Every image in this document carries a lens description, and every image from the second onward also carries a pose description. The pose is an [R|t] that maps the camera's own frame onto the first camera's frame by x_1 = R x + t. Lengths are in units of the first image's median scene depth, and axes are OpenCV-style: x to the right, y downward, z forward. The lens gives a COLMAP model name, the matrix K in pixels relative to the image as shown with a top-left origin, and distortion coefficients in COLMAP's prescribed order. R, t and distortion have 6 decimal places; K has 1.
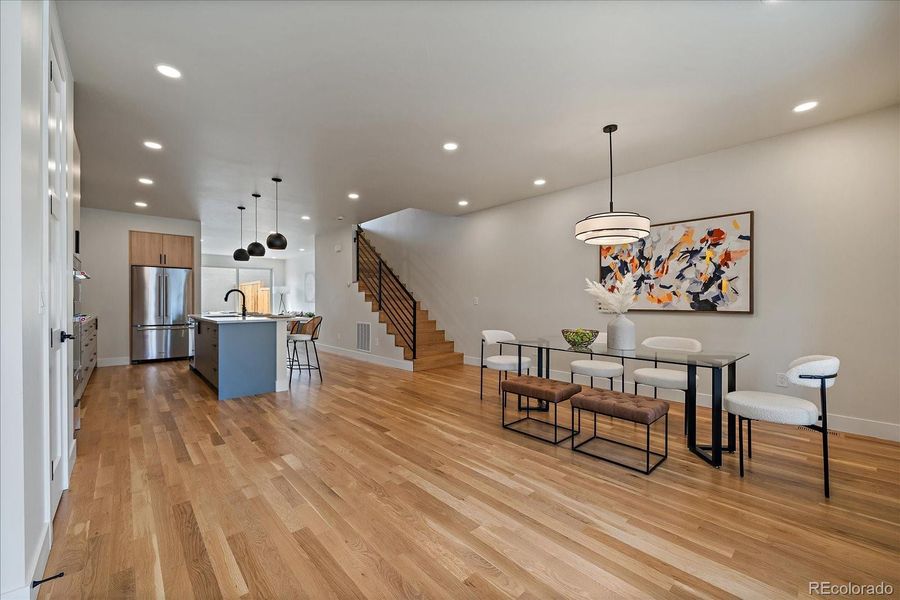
lens RADIAL K [[365.5, 0, 446.8], [0, 365.5, 303.0], [0, 0, 1]] dist [-0.001234, 0.000064]
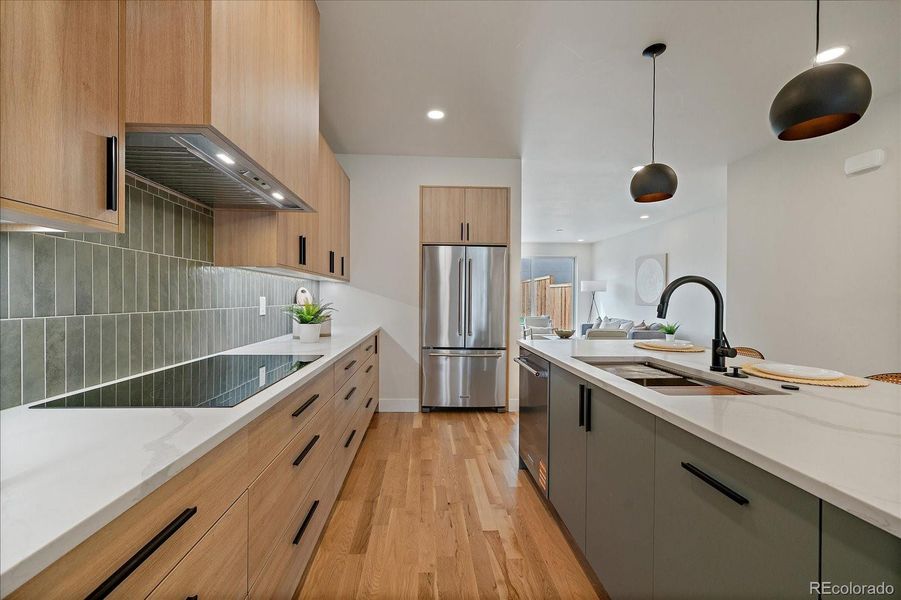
lens RADIAL K [[365.9, 0, 435.2], [0, 365.9, 303.9], [0, 0, 1]] dist [-0.001234, 0.000064]
pose [[0.768826, 0.014648, -0.639290, -0.736372], [-0.010115, 0.999891, 0.010745, -0.021841], [0.639378, -0.001794, 0.768891, 0.877964]]
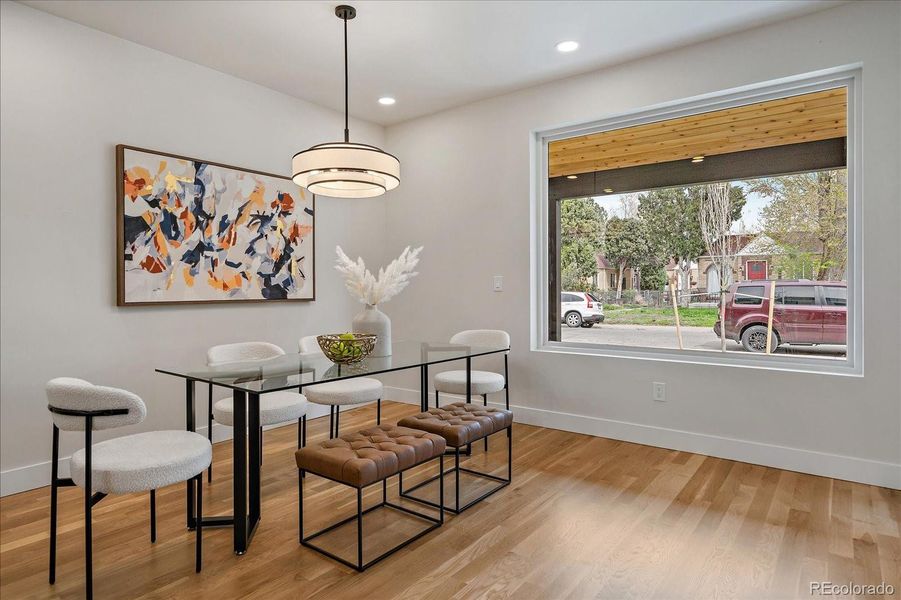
lens RADIAL K [[528.1, 0, 428.0], [0, 528.1, 293.9], [0, 0, 1]] dist [-0.005130, -0.000096]
pose [[-0.172869, -0.011394, 0.984879, -0.385119], [0.007983, 0.999884, 0.012968, -0.001501], [-0.984912, 0.010104, -0.172758, 0.821678]]
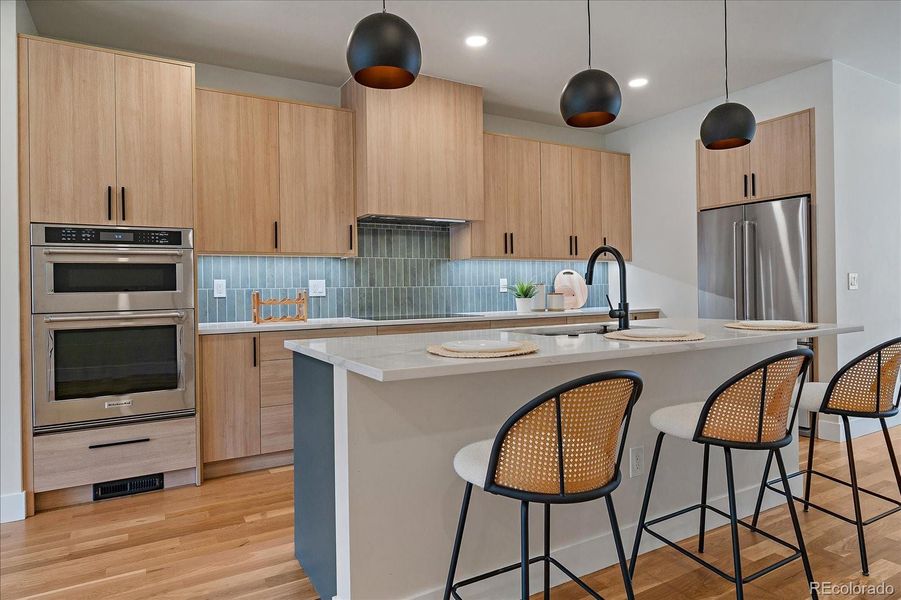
lens RADIAL K [[528.1, 0, 424.1], [0, 528.1, 294.0], [0, 0, 1]] dist [-0.005130, -0.000096]
pose [[-0.244605, 0.013731, -0.969526, -0.130720], [0.008492, 0.999892, 0.012018, -0.004508], [0.969586, -0.005293, -0.244695, 1.285741]]
